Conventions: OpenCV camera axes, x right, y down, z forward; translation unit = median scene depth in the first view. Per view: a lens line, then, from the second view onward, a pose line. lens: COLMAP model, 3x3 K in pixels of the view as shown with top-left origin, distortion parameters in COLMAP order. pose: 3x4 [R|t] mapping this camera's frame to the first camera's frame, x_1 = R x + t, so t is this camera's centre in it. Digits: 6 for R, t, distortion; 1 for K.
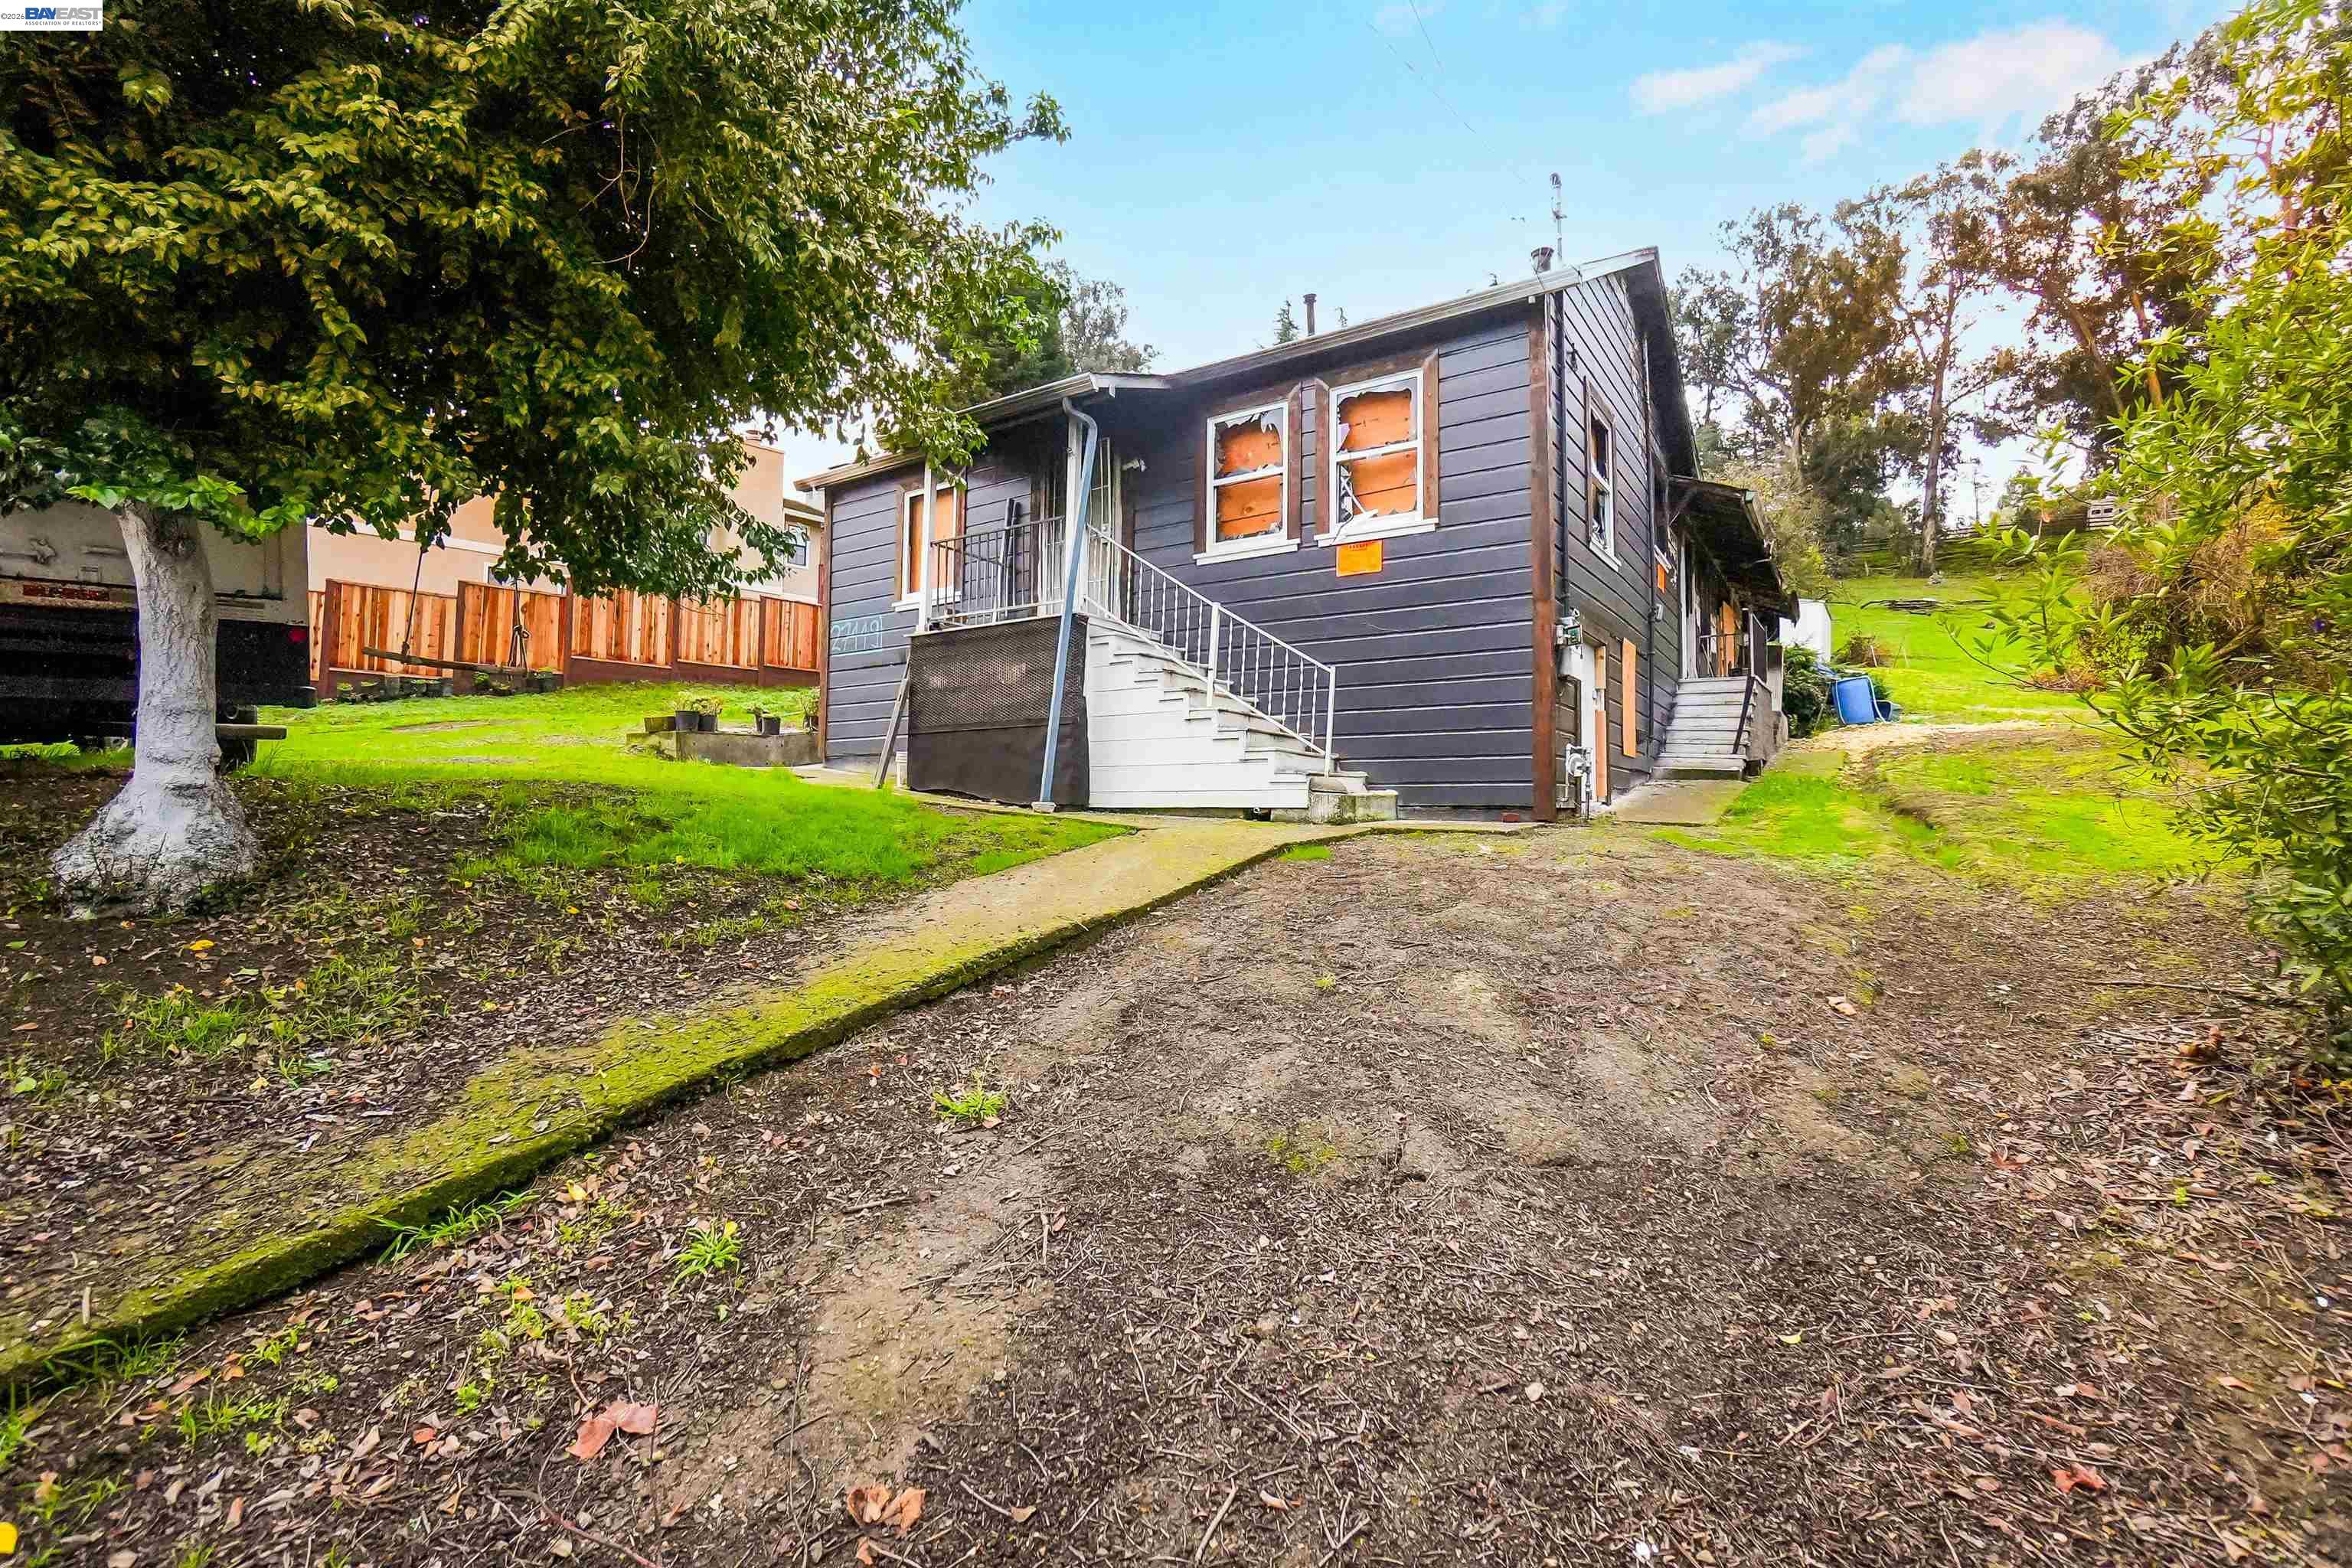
lens RADIAL K [[1035.3, 0, 1176.0], [0, 1035.3, 784.0], [0, 0, 1]] dist [0.002347, 0.000754]
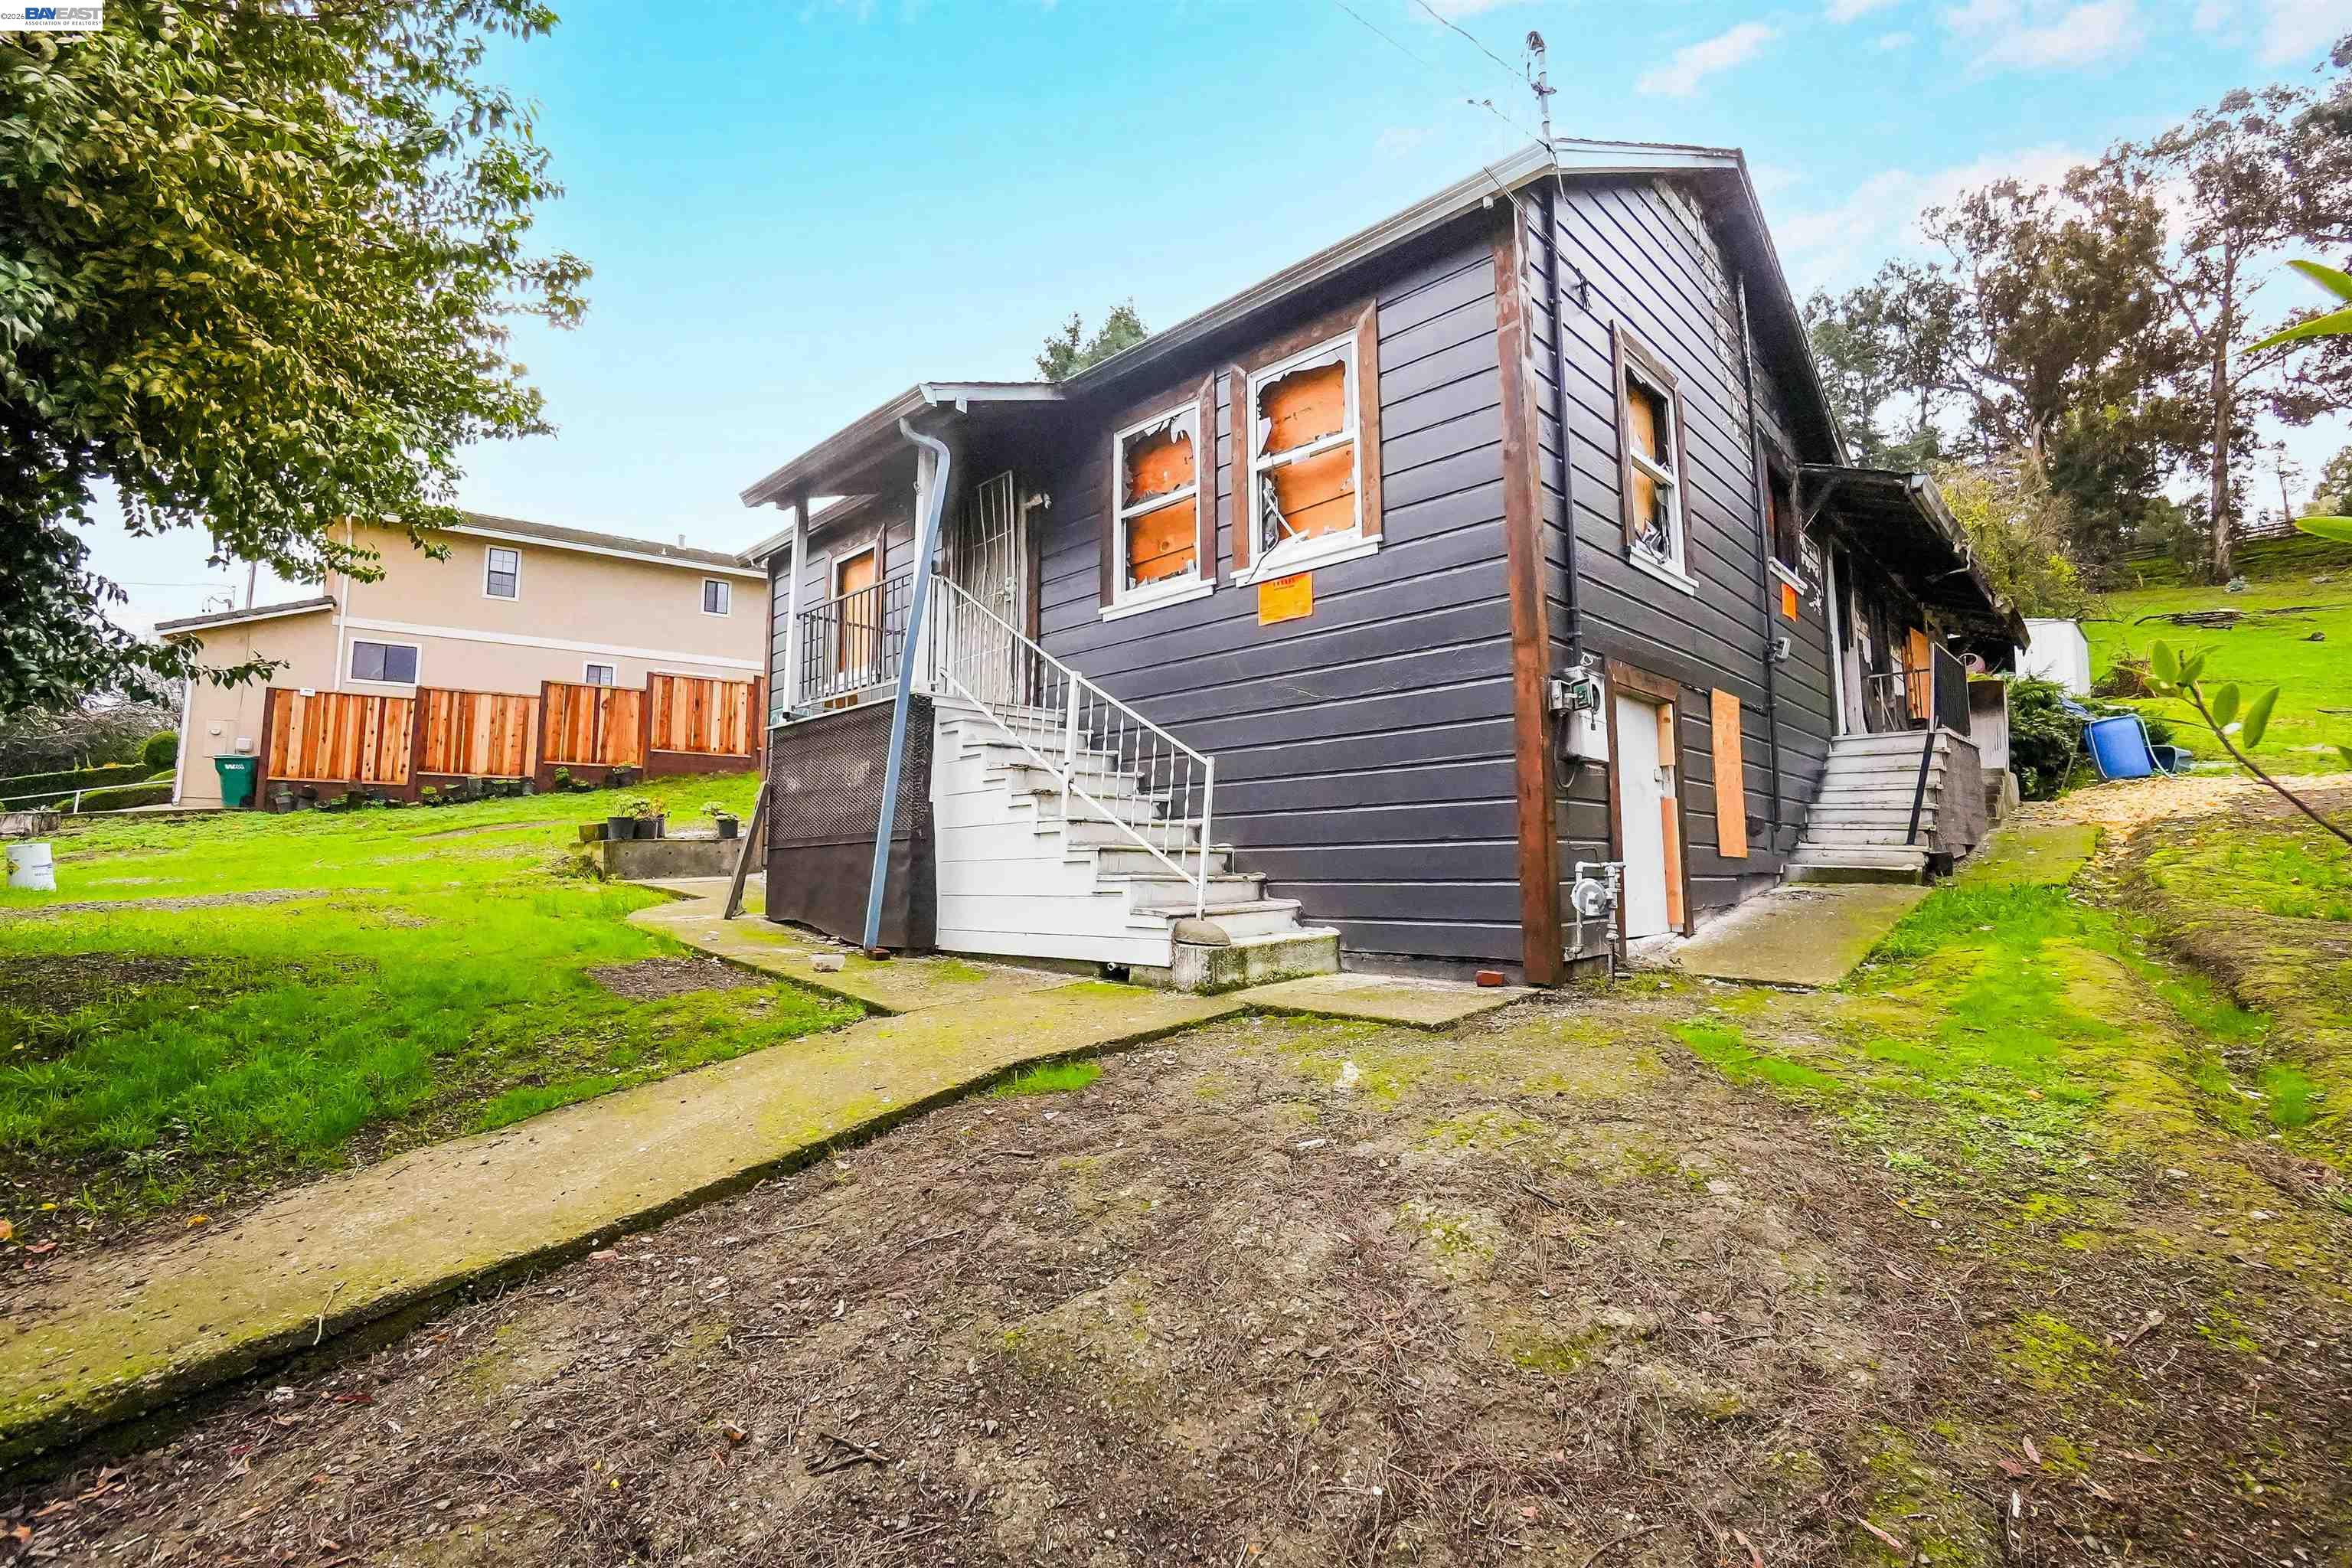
lens RADIAL K [[1035.3, 0, 1176.0], [0, 1035.3, 784.0], [0, 0, 1]] dist [0.002347, 0.000754]
pose [[0.984815, -0.032885, -0.170466, 0.093089], [0.022758, 0.997877, -0.061024, -0.020438], [0.172111, 0.056218, 0.983472, 0.122629]]
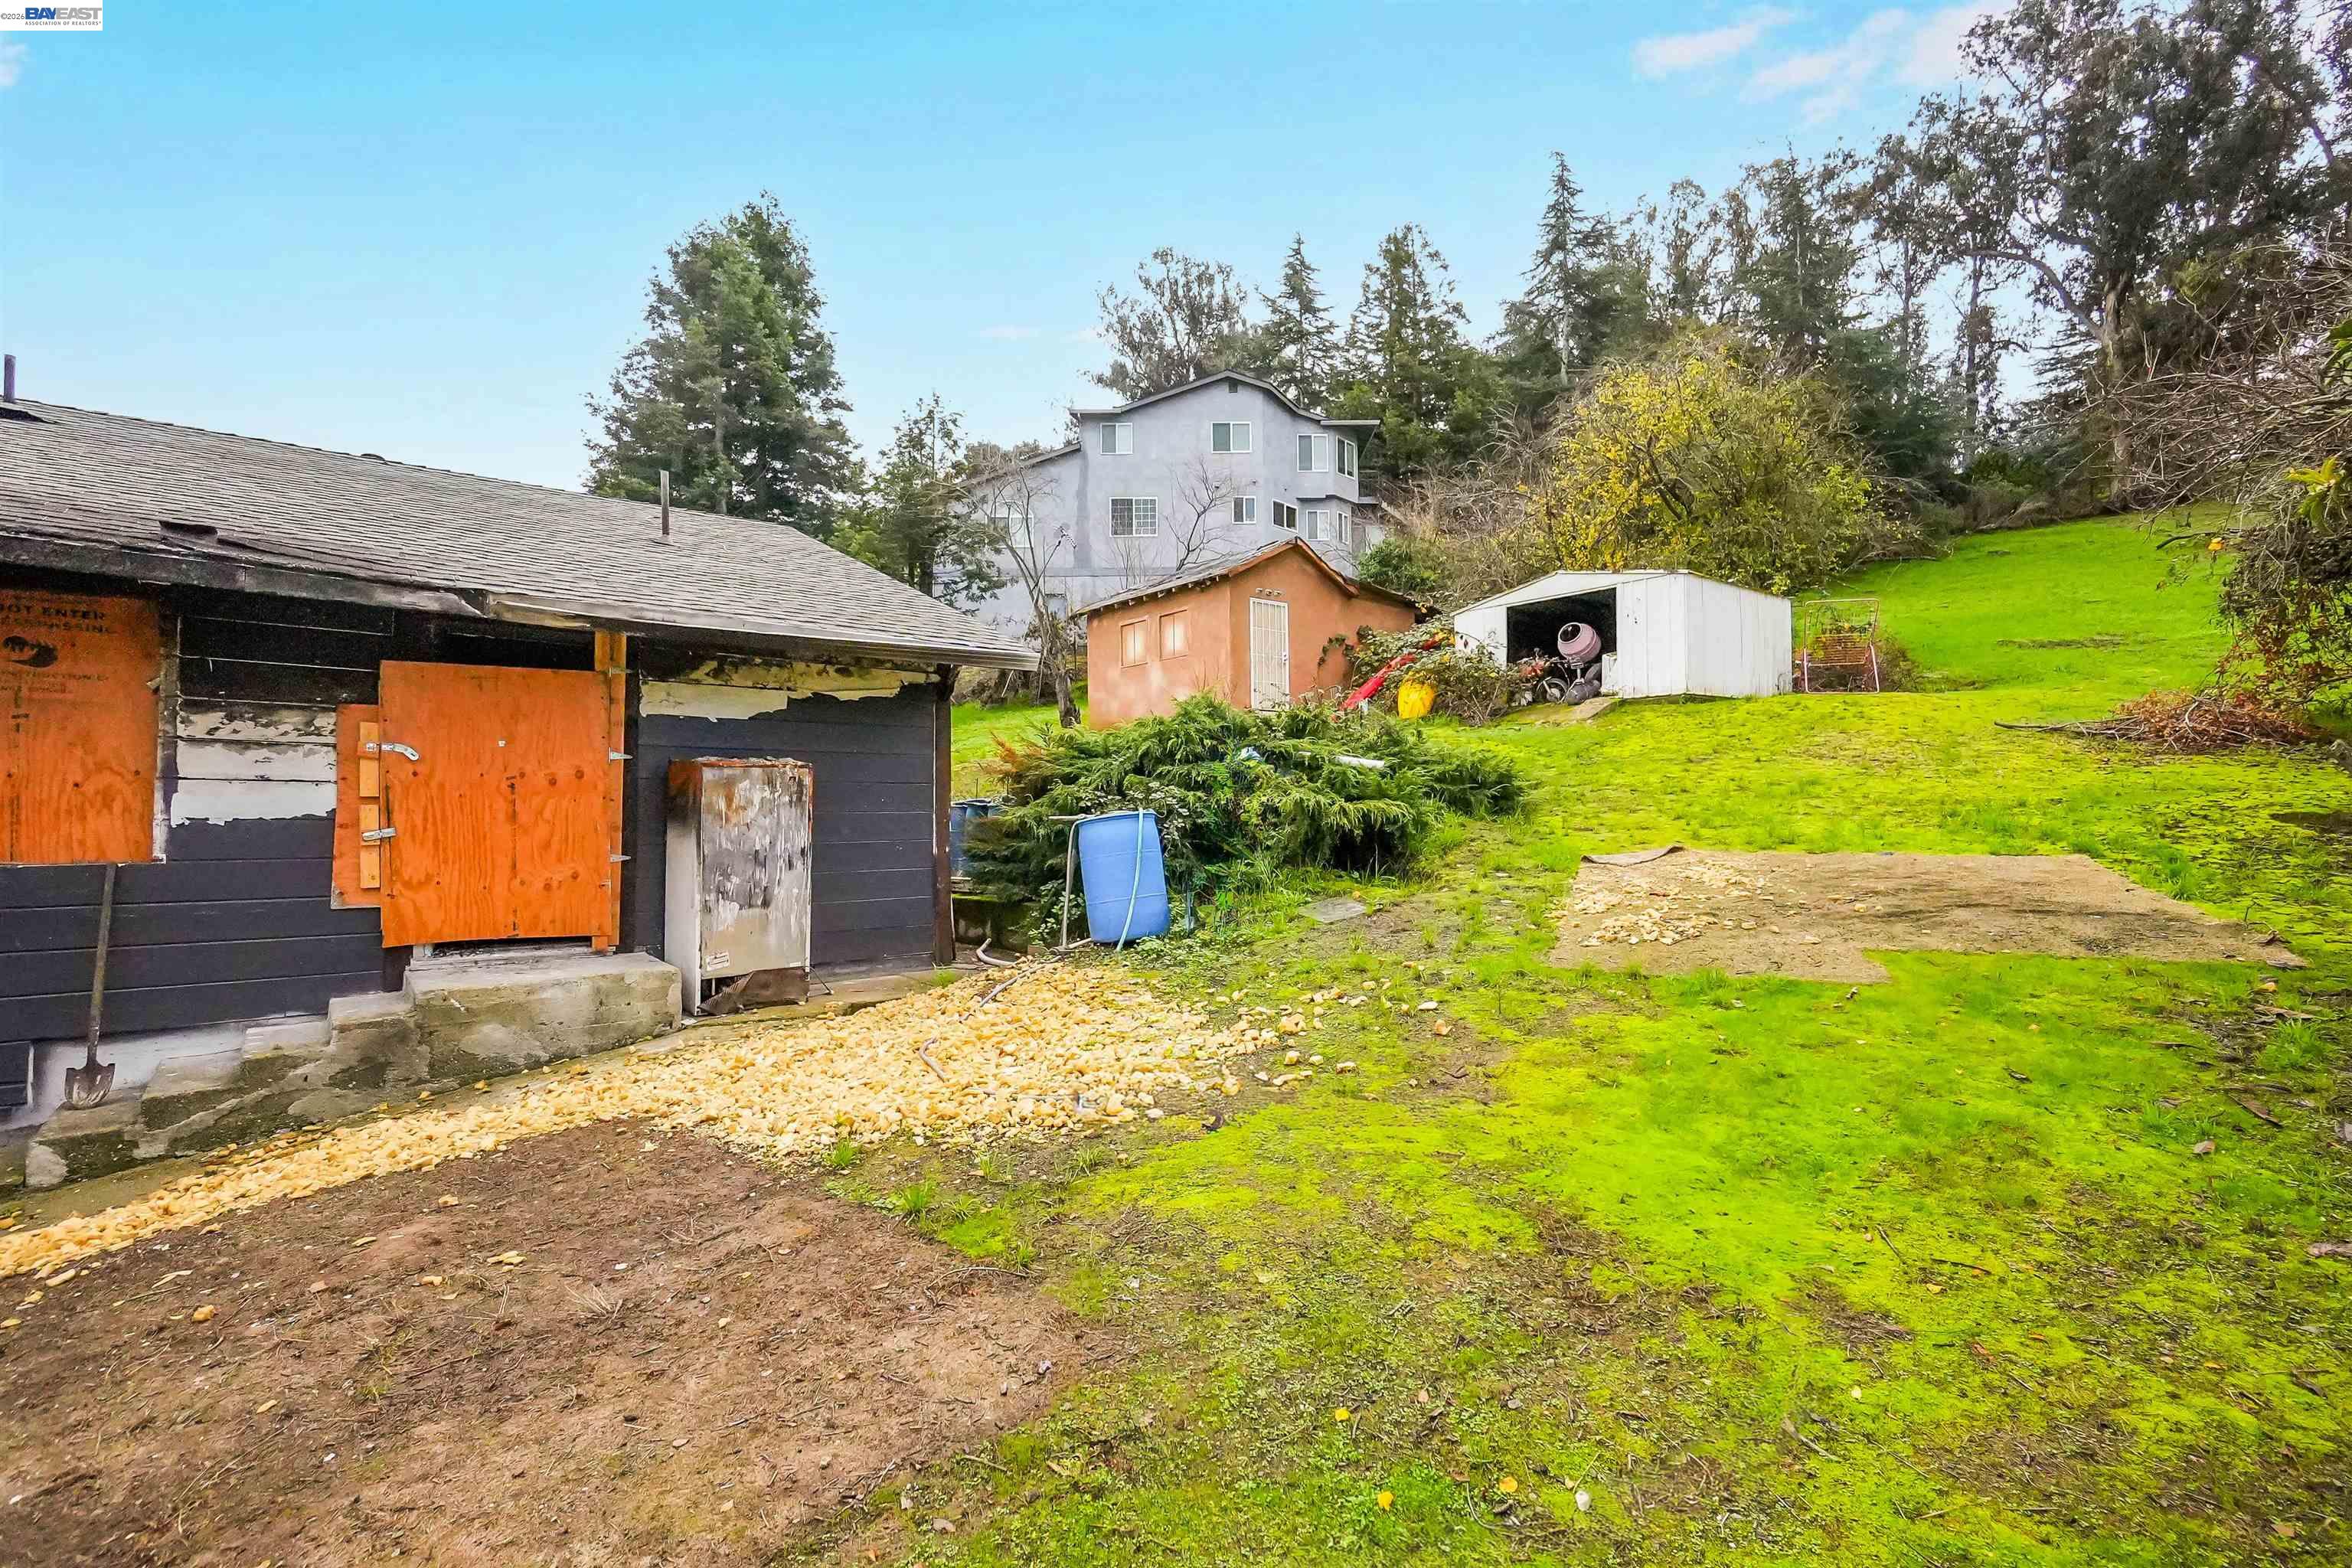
lens RADIAL K [[1050.8, 0, 1176.0], [0, 1050.8, 784.0], [0, 0, 1]] dist [0.001990, 0.000253]
pose [[0.959477, -0.032702, -0.279883, 0.716183], [0.029197, 0.999434, -0.016684, -0.095873], [0.280271, 0.007836, 0.959889, 0.590042]]
